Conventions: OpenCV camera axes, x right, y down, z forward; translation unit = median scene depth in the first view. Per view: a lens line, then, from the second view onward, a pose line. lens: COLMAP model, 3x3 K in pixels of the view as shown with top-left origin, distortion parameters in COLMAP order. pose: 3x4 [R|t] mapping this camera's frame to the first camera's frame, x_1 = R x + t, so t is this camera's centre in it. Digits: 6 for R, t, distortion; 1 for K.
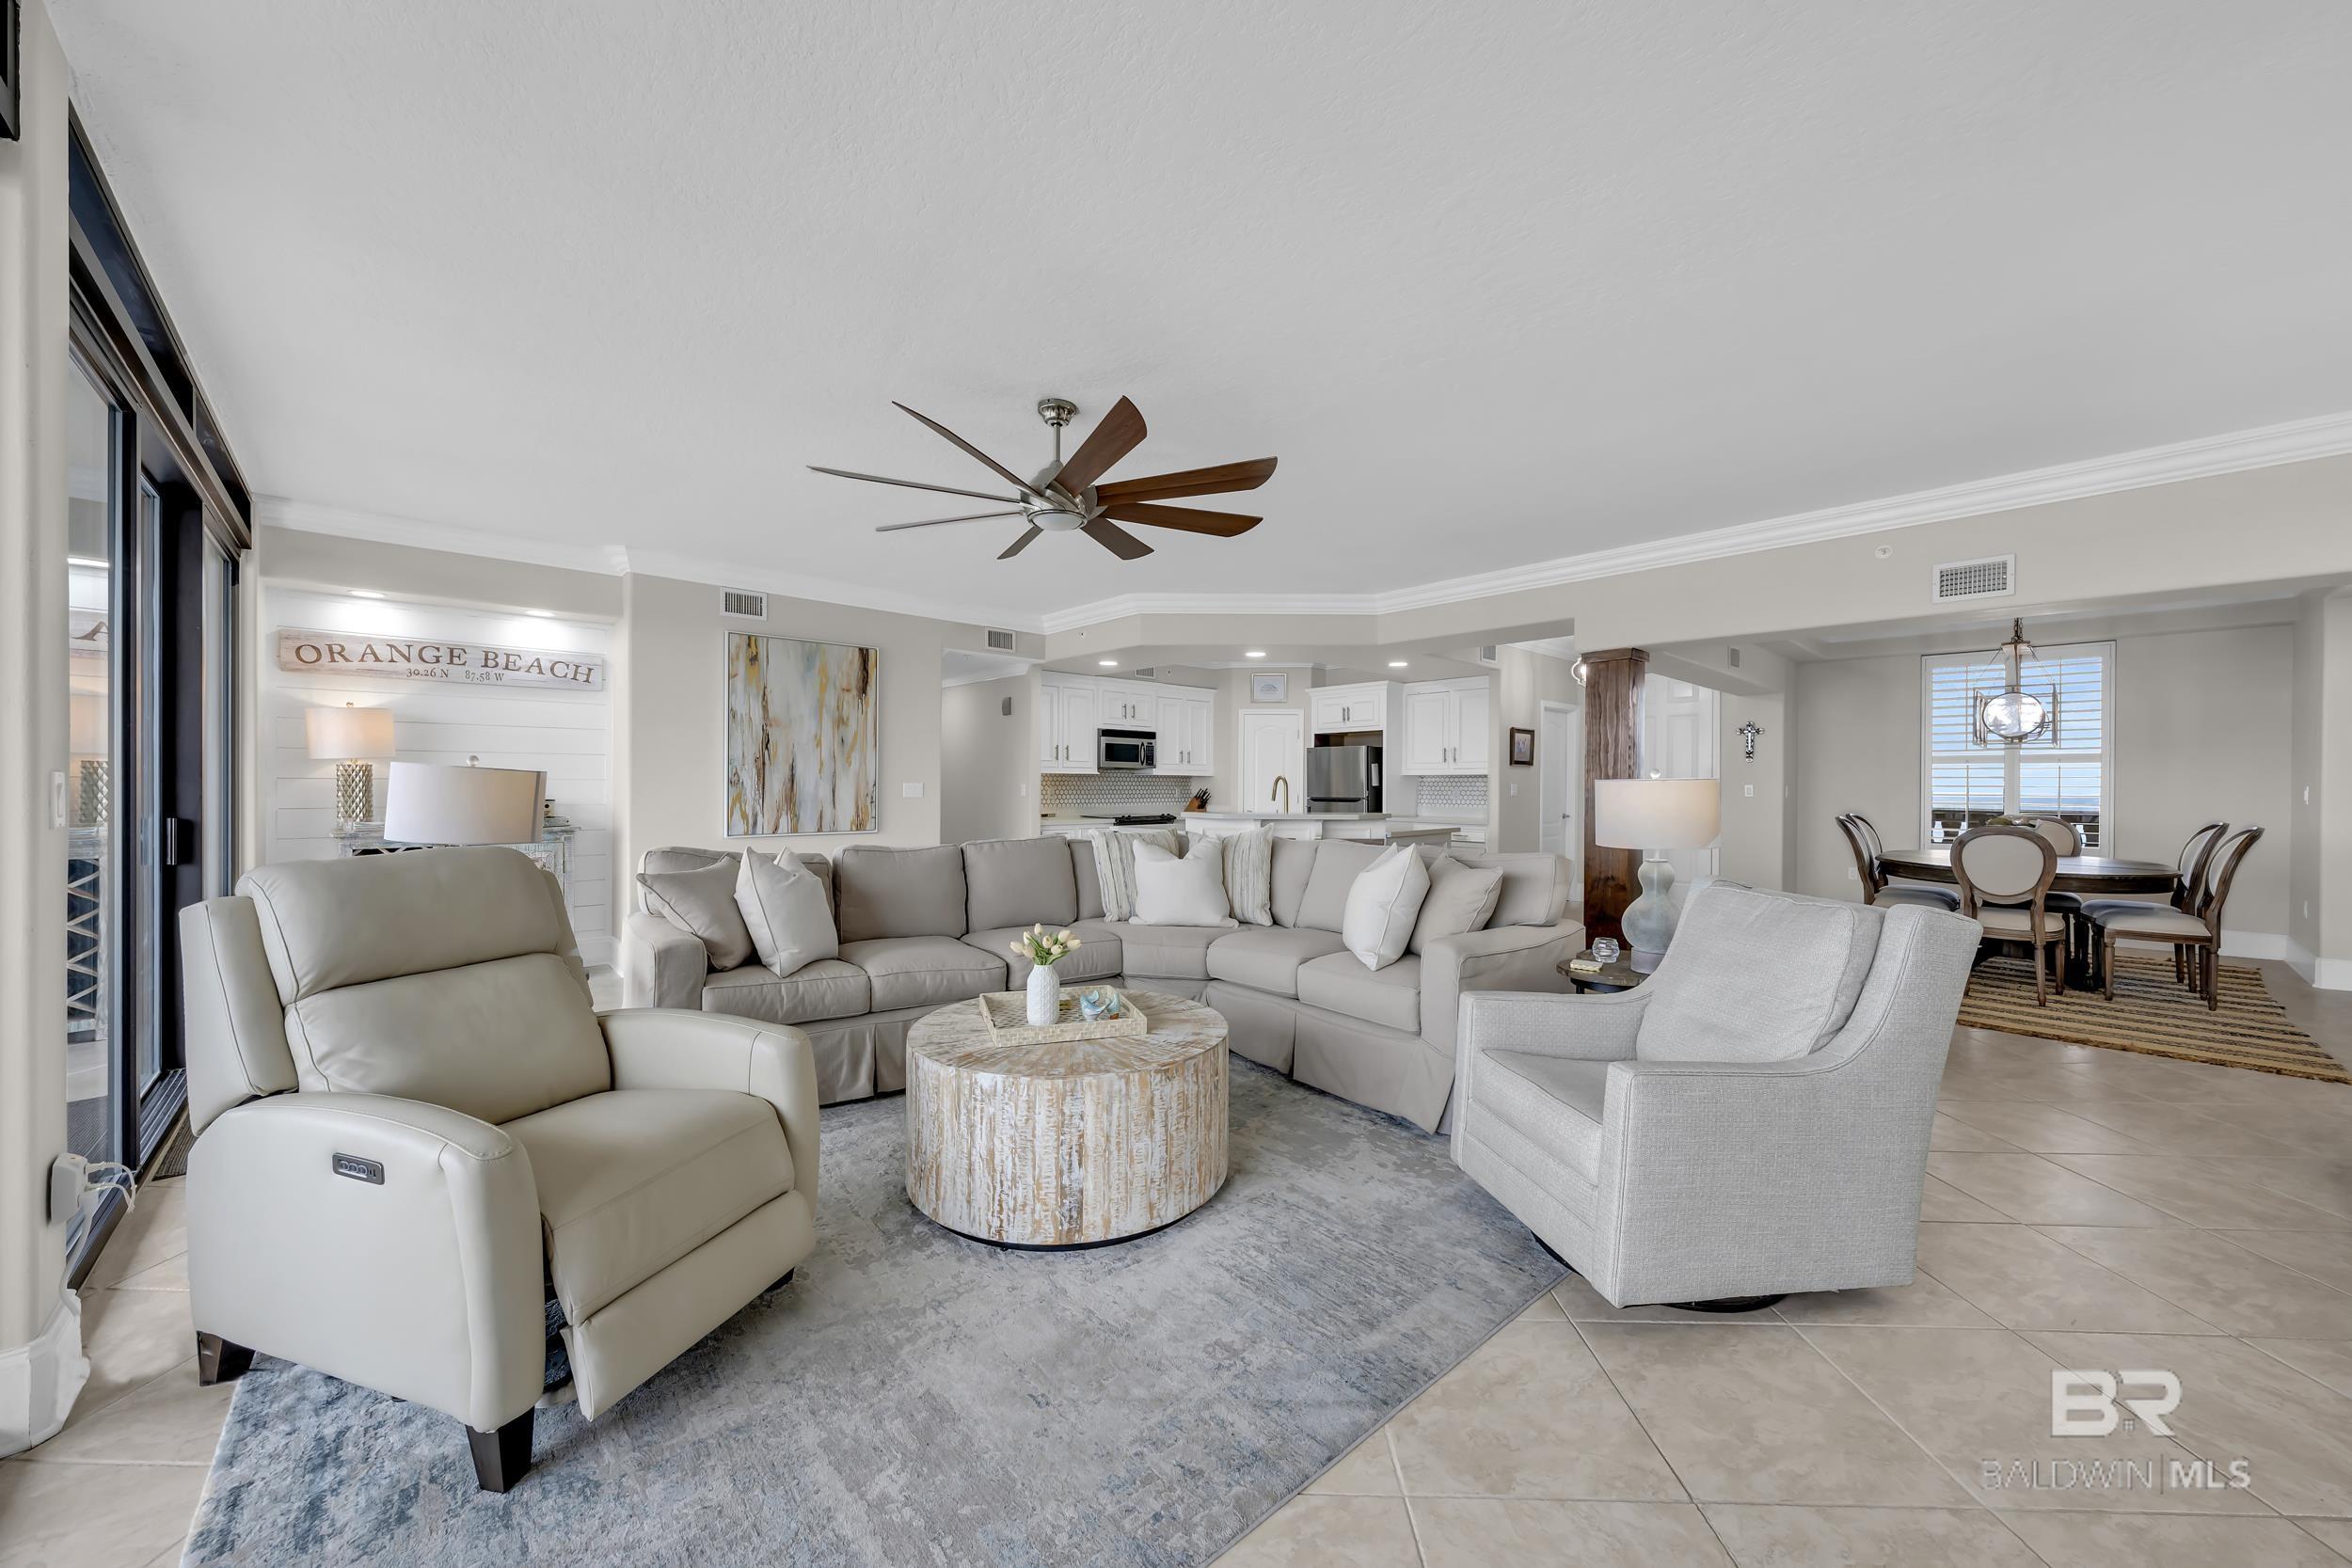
lens RADIAL K [[891.9, 0, 1185.5], [0, 891.9, 786.9], [0, 0, 1]] dist [-0.000573, -0.000108]
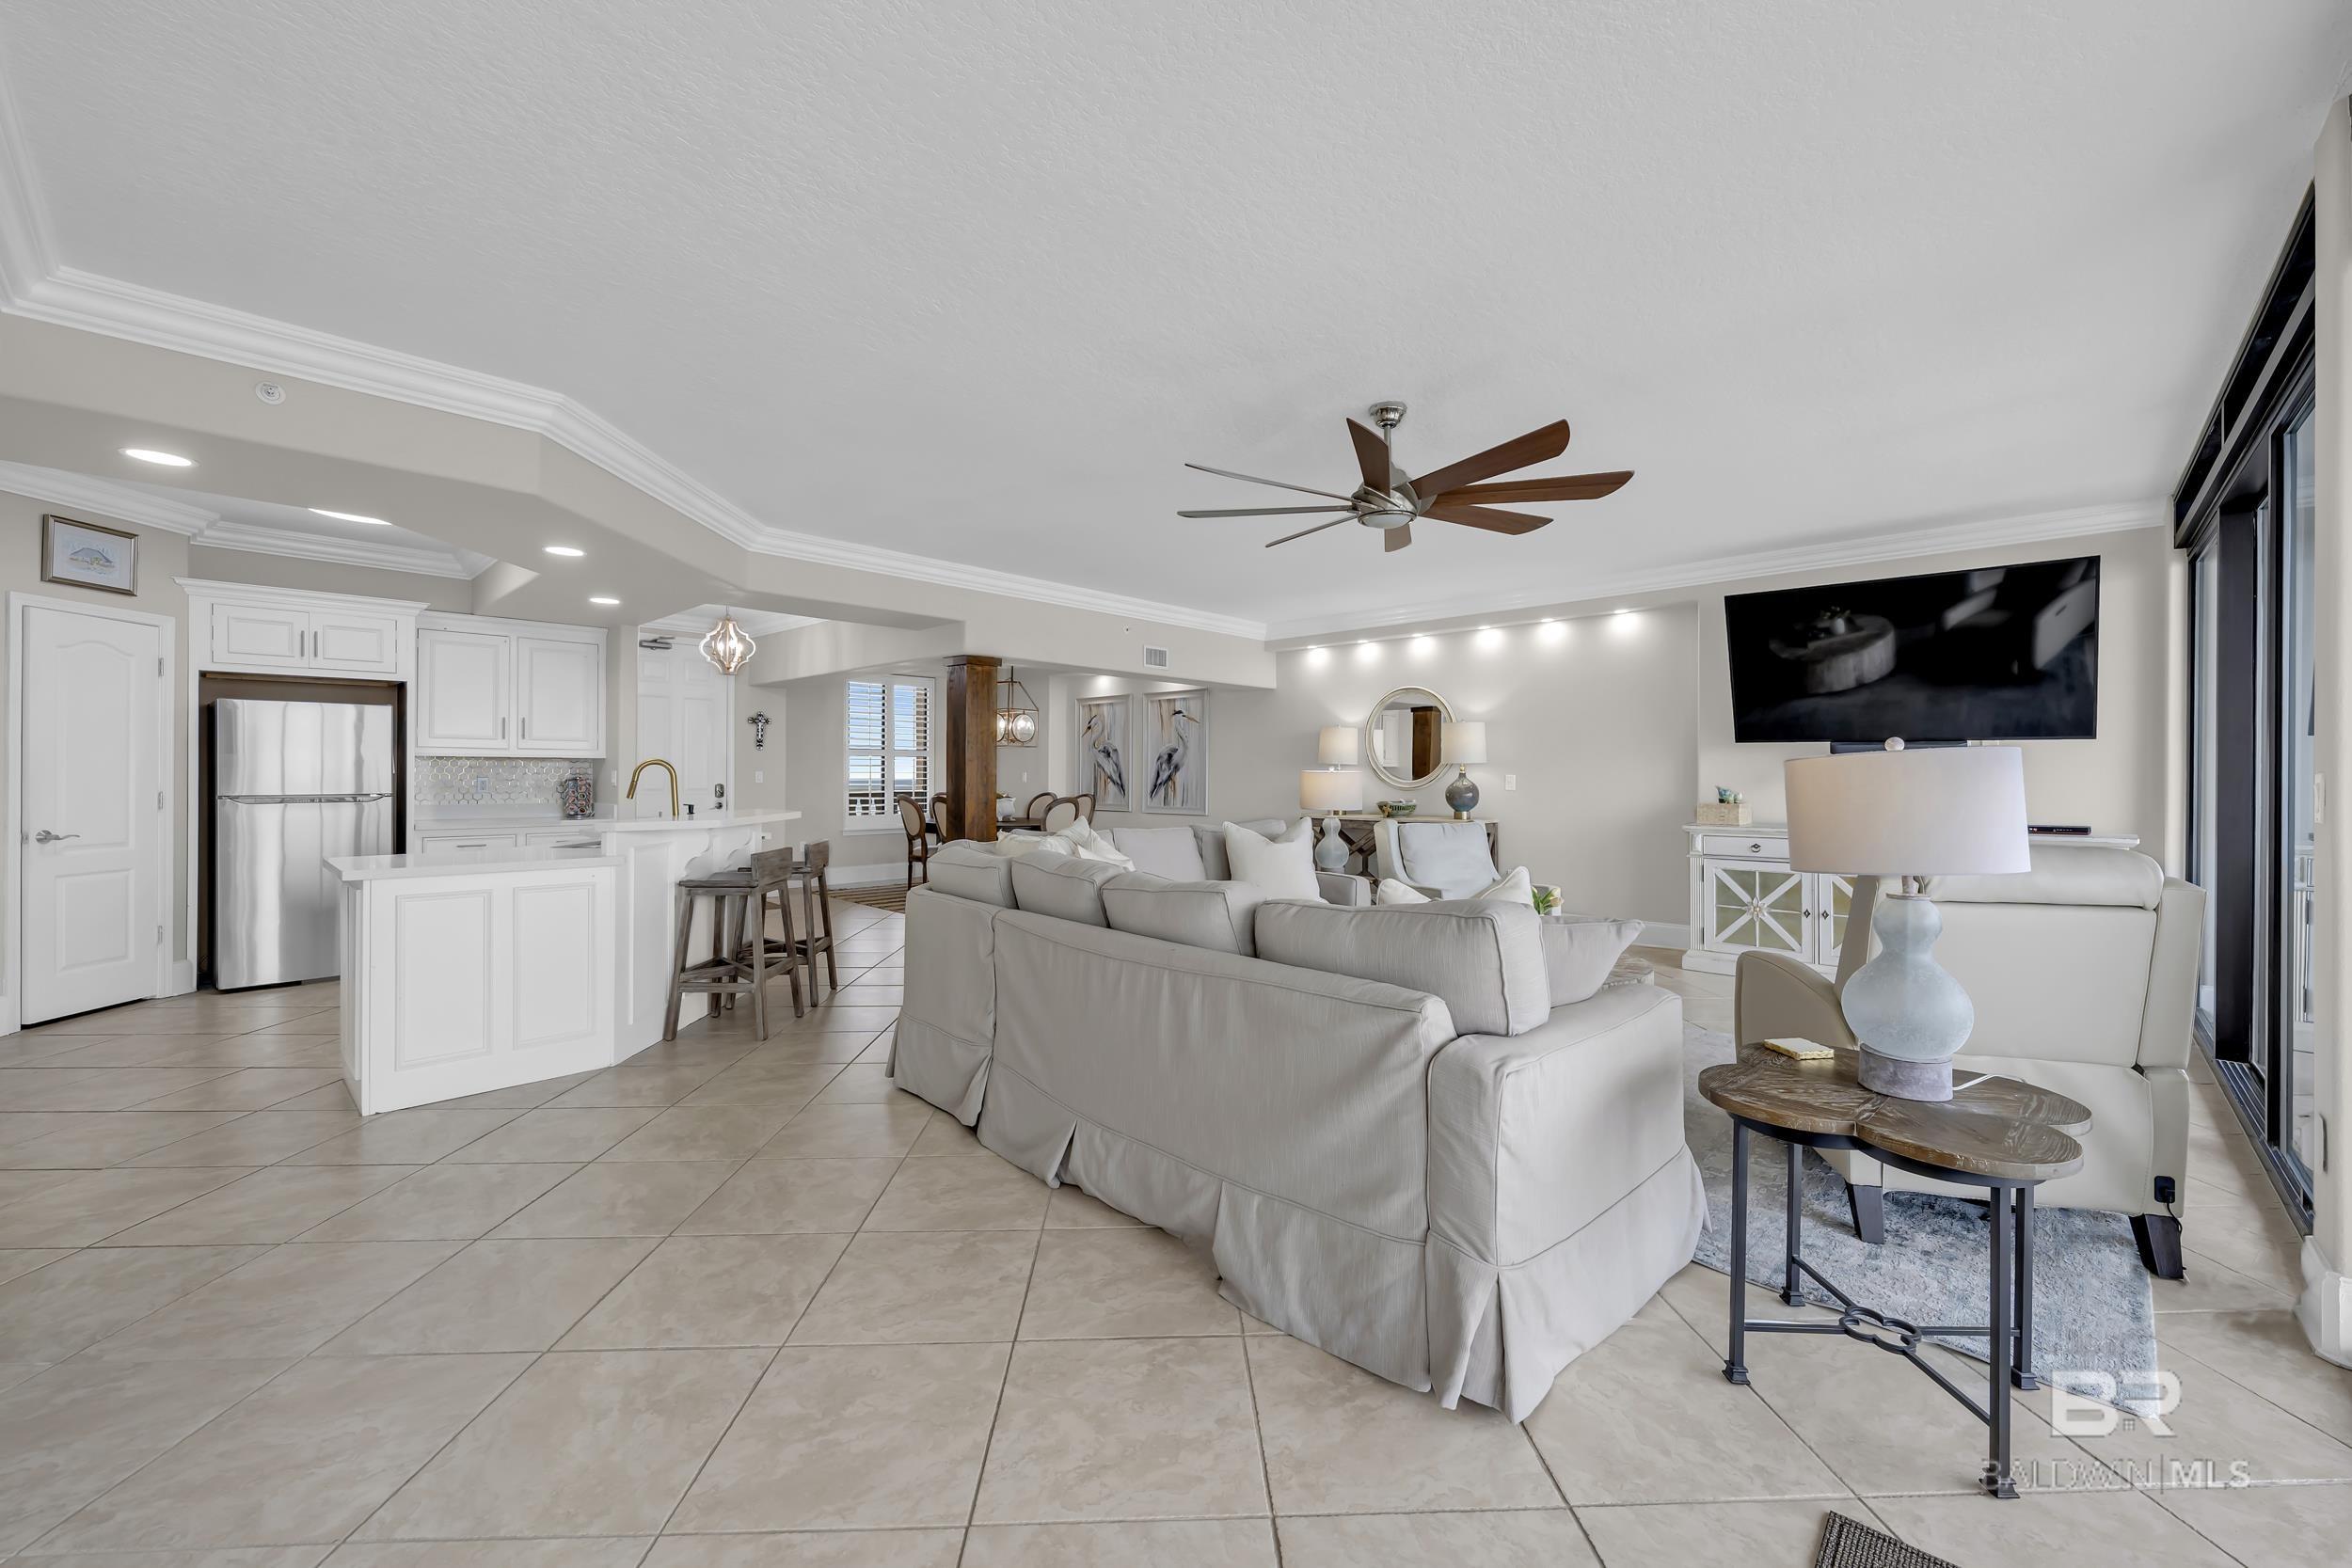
lens RADIAL K [[919.9, 0, 1183.1], [0, 919.9, 775.6], [0, 0, 1]] dist [0.000238, 0.000008]
pose [[-0.054361, -0.006018, 0.998503, -0.441498], [-0.001368, 0.999981, 0.005953, -0.004316], [-0.998520, -0.001043, -0.054368, 0.513439]]
